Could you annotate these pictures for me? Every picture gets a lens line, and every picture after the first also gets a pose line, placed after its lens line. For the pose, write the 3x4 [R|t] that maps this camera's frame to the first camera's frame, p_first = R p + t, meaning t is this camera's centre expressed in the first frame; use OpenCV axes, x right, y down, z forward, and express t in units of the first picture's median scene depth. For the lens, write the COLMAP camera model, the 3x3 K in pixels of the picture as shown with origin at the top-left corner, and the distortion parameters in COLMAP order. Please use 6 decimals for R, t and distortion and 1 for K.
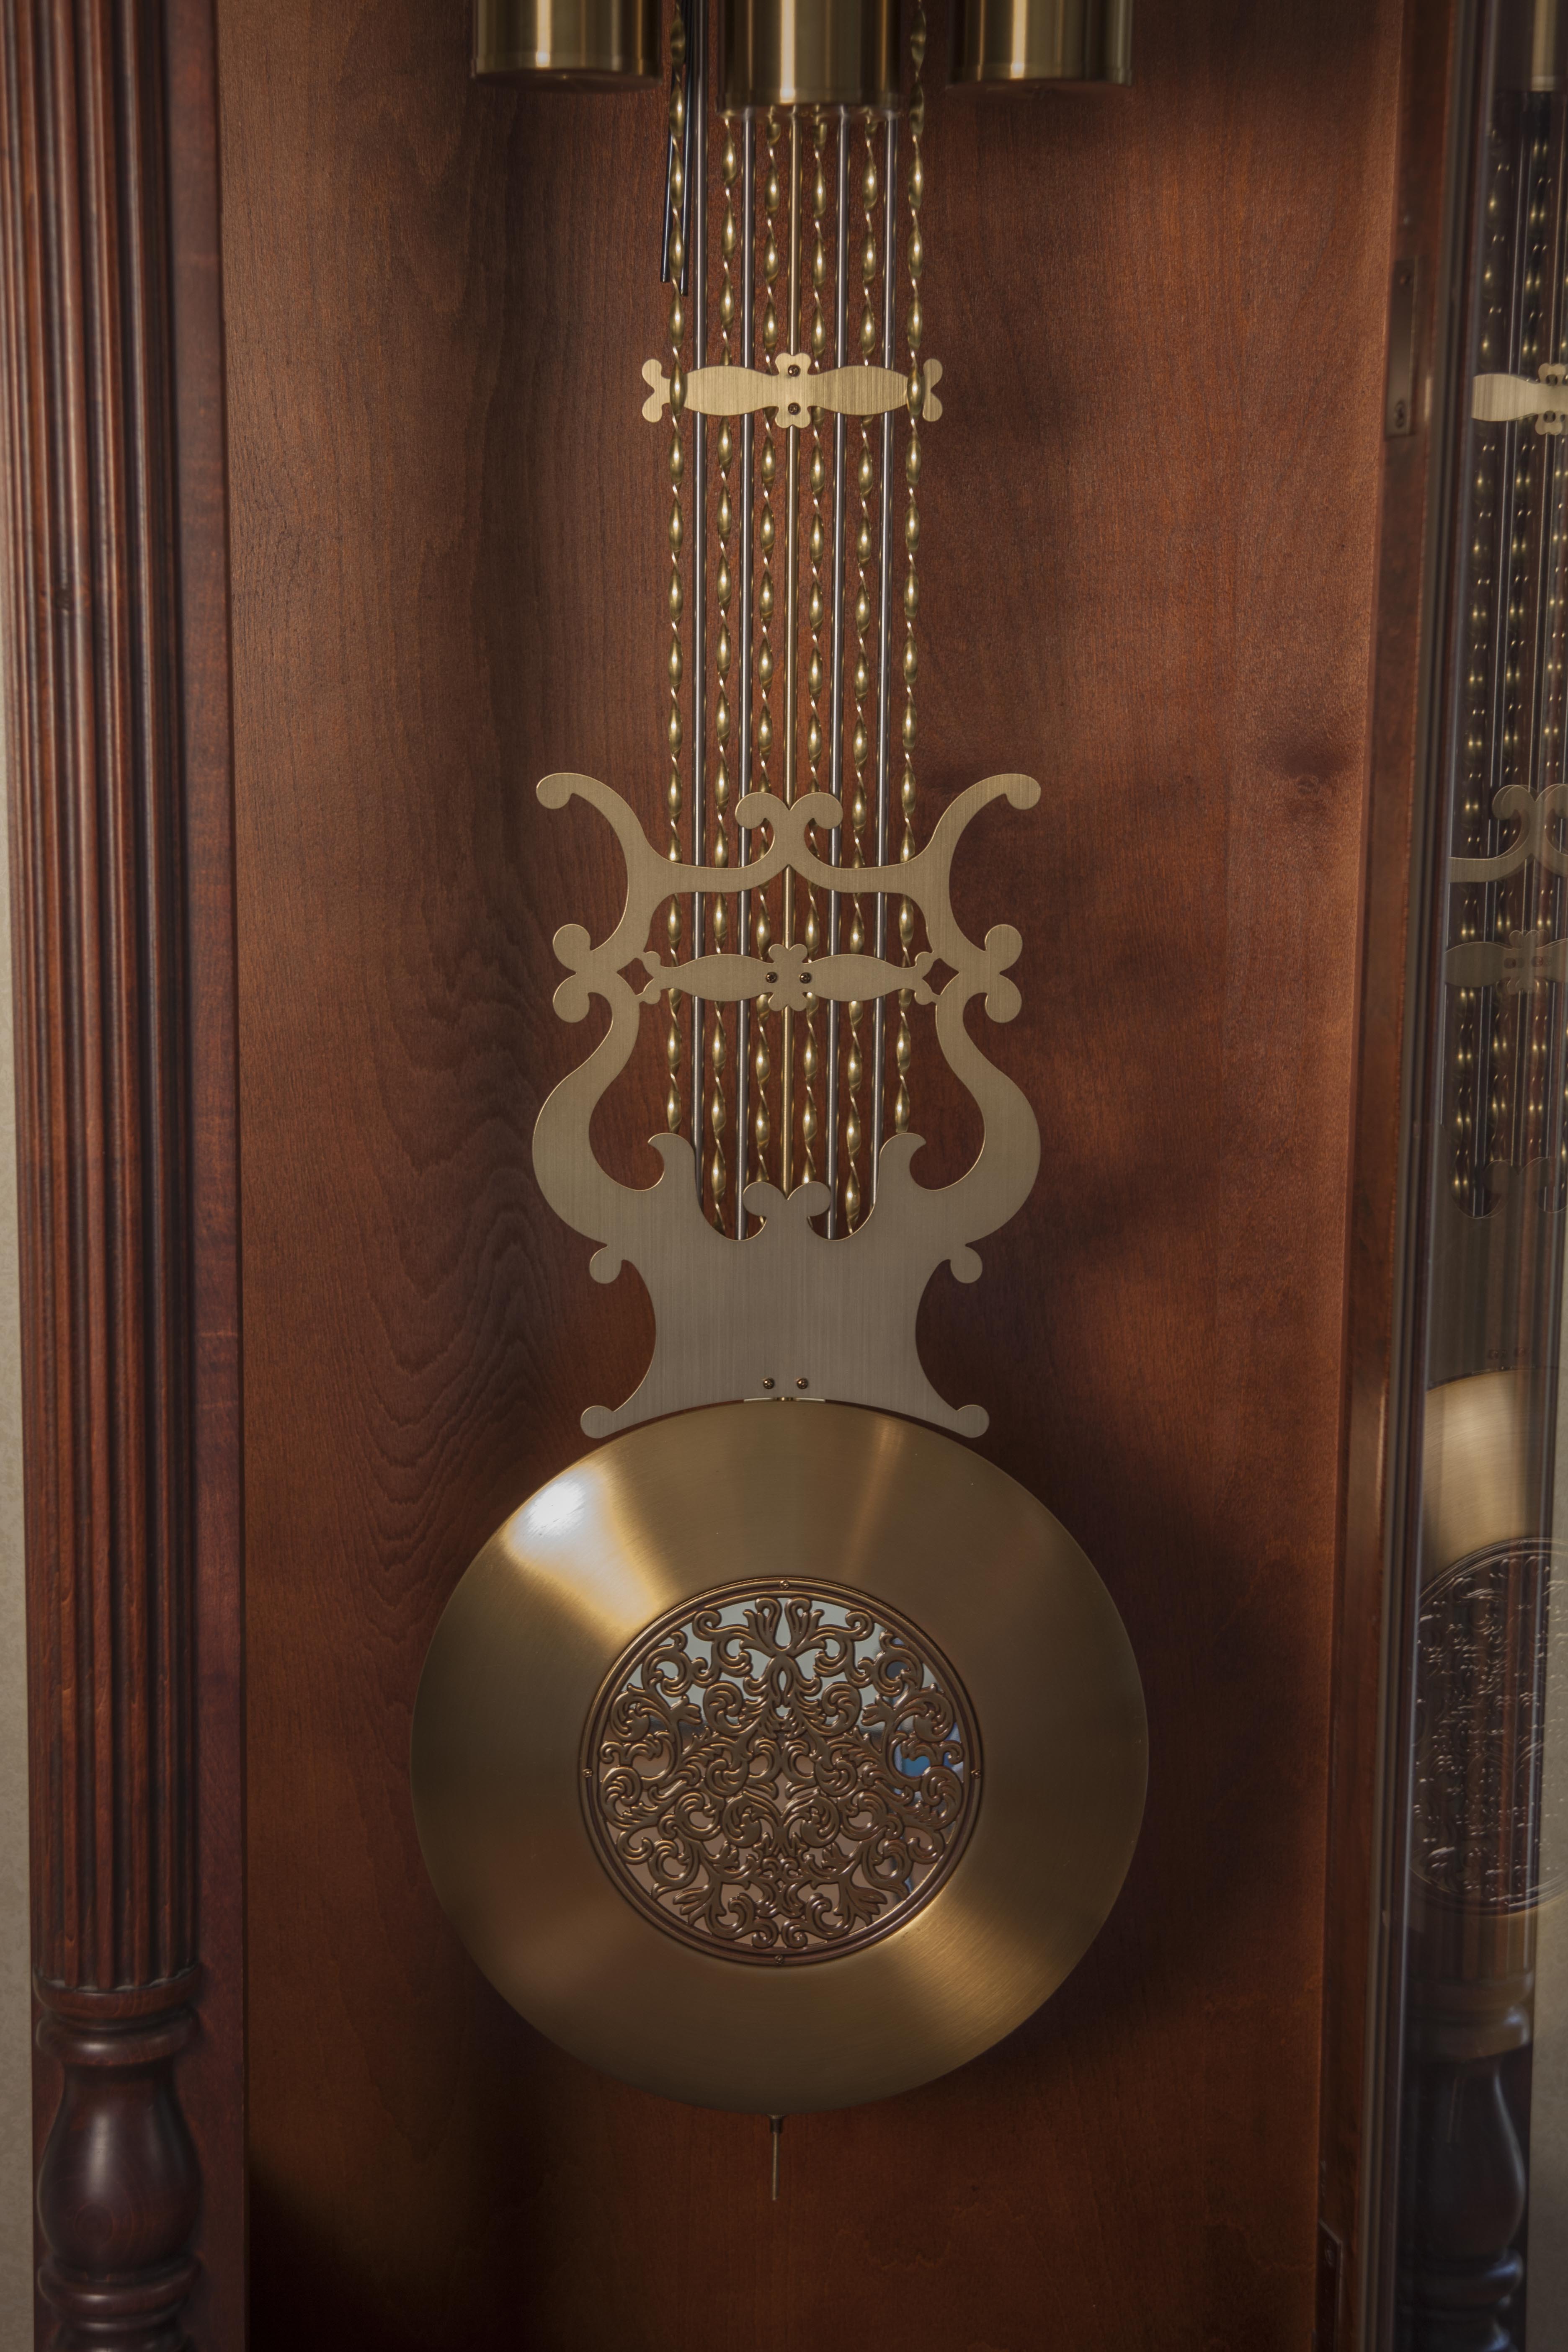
lens RADIAL K [[3634.9, 0, 768.6], [0, 3634.9, 1183.8], [0, 0, 1]] dist [0.109583, 0.000000]
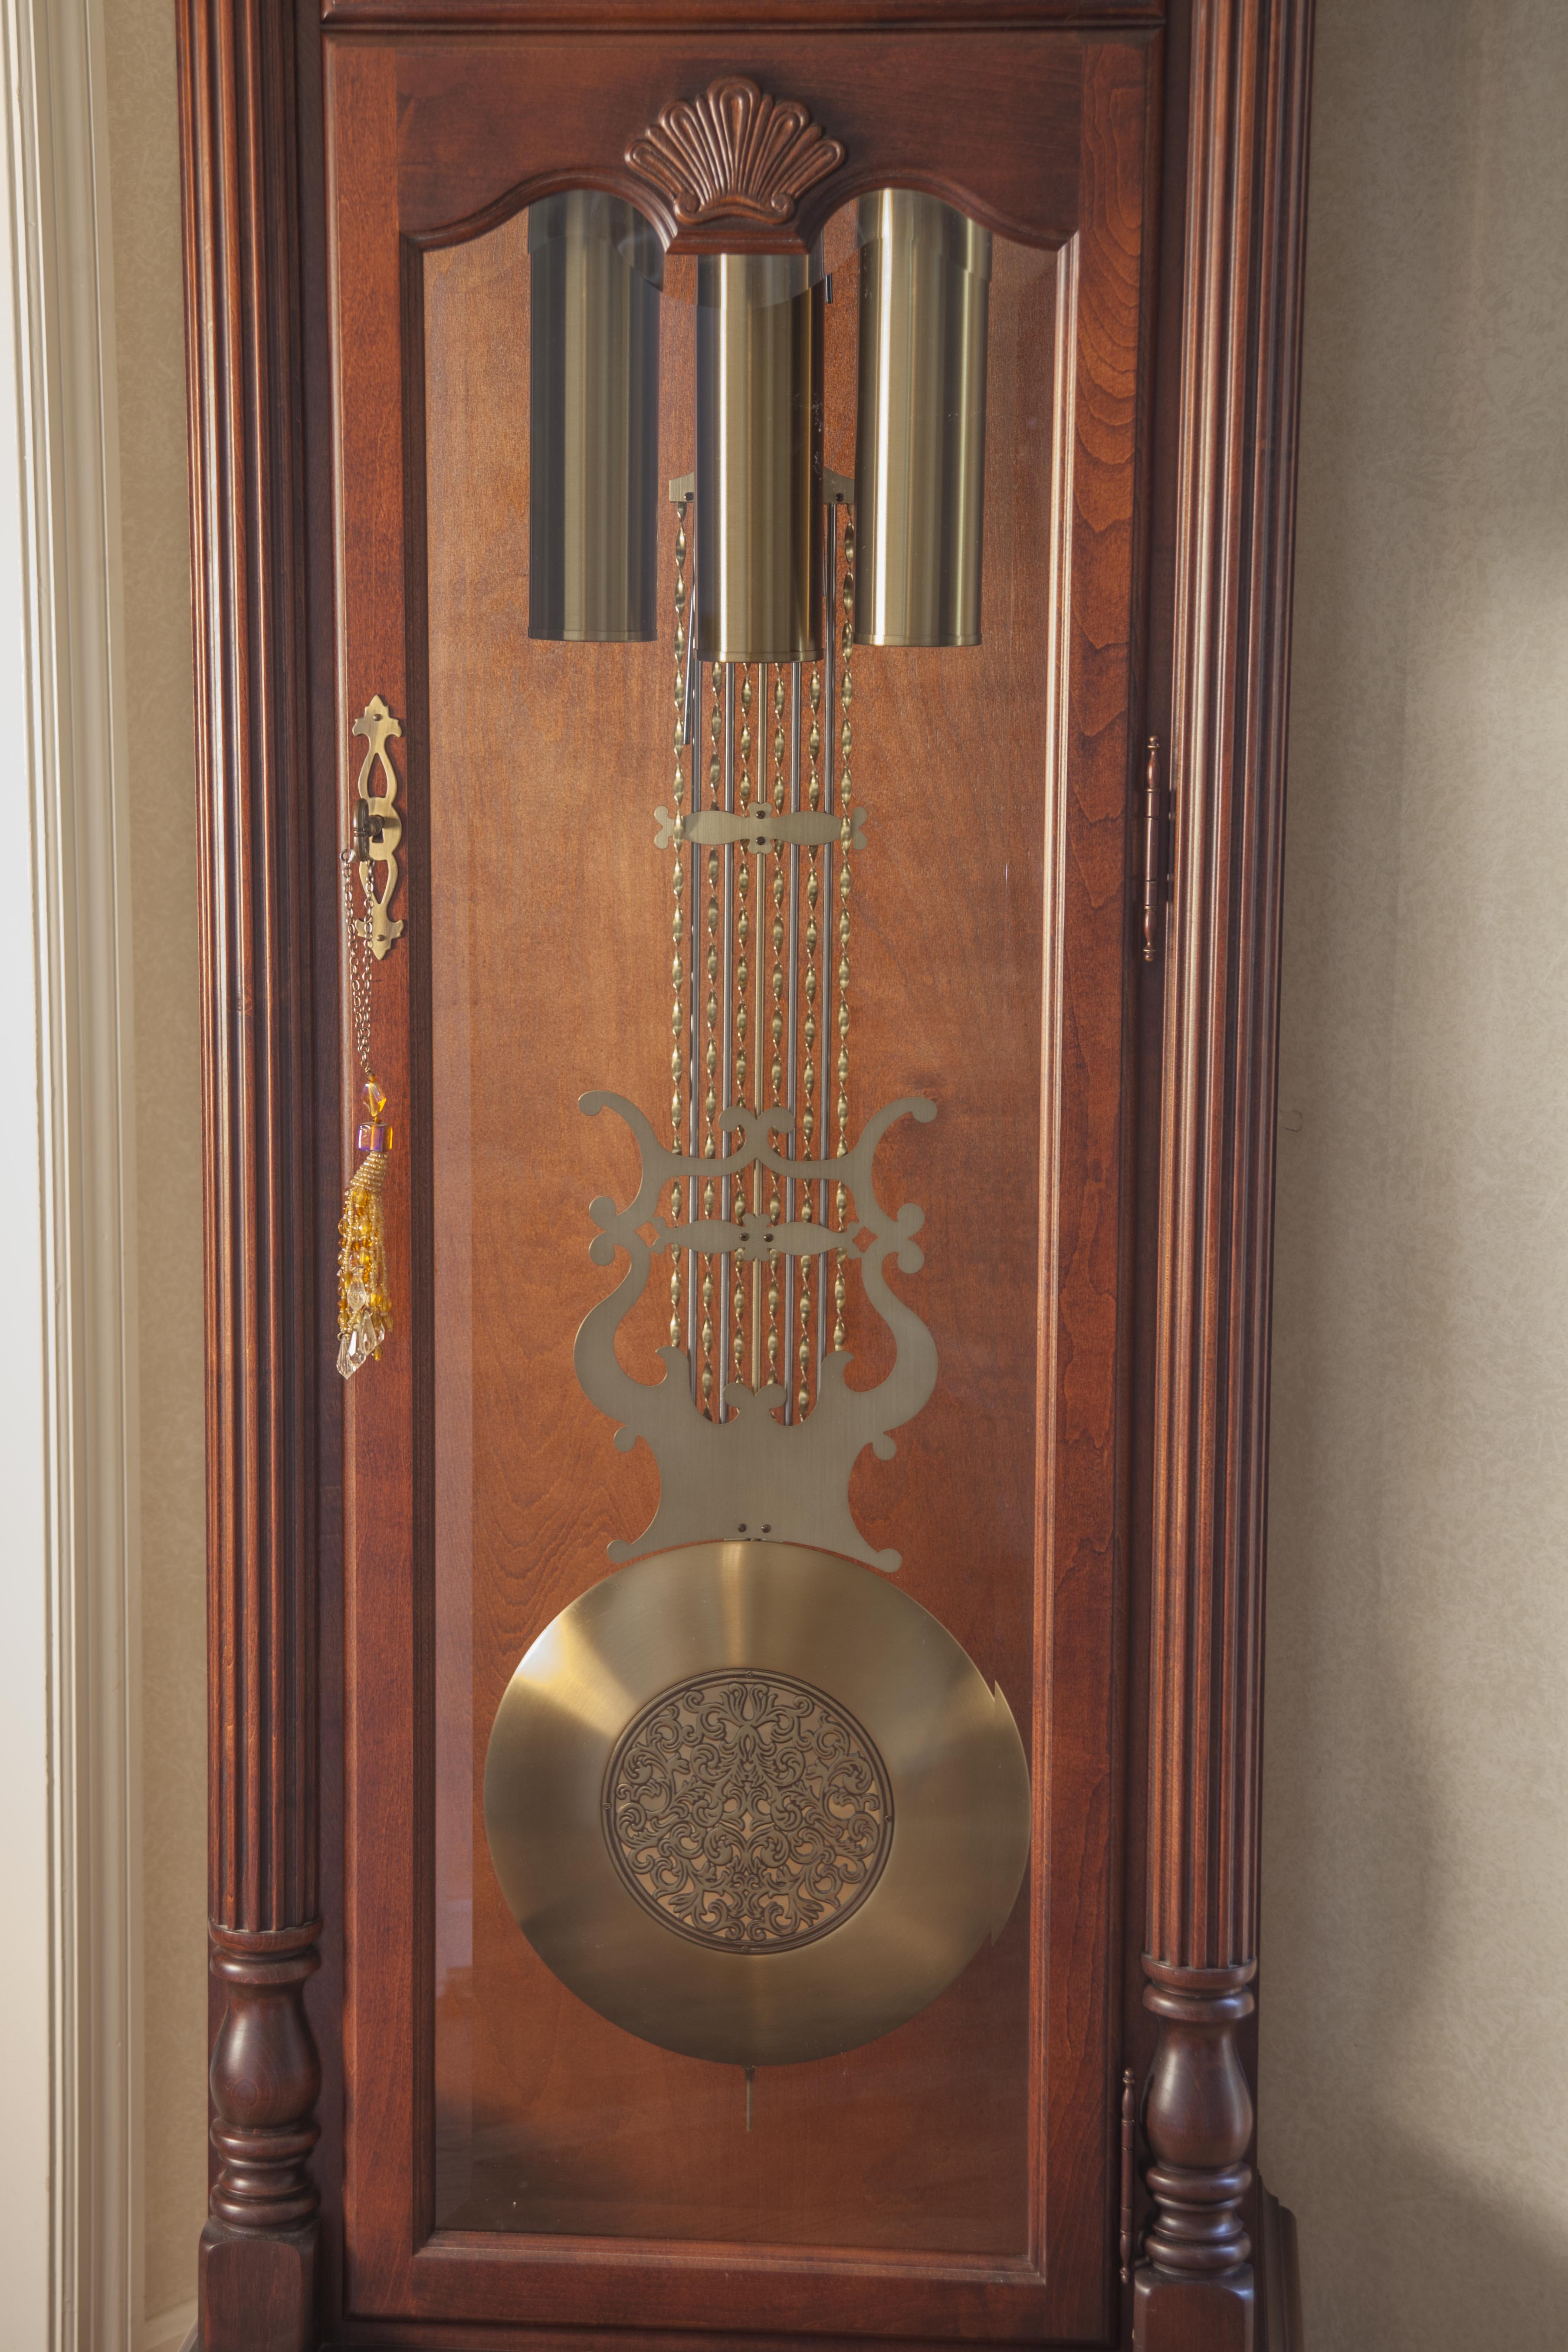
lens RADIAL K [[4668.5, 0, 776.1], [0, 4668.5, 1180.2], [0, 0, 1]] dist [0.334409, 0.000000]
pose [[0.987026, 0.020946, -0.159189, 0.295175], [-0.021640, 0.999762, -0.002623, -0.073808], [0.159096, 0.006034, 0.987245, -0.763462]]
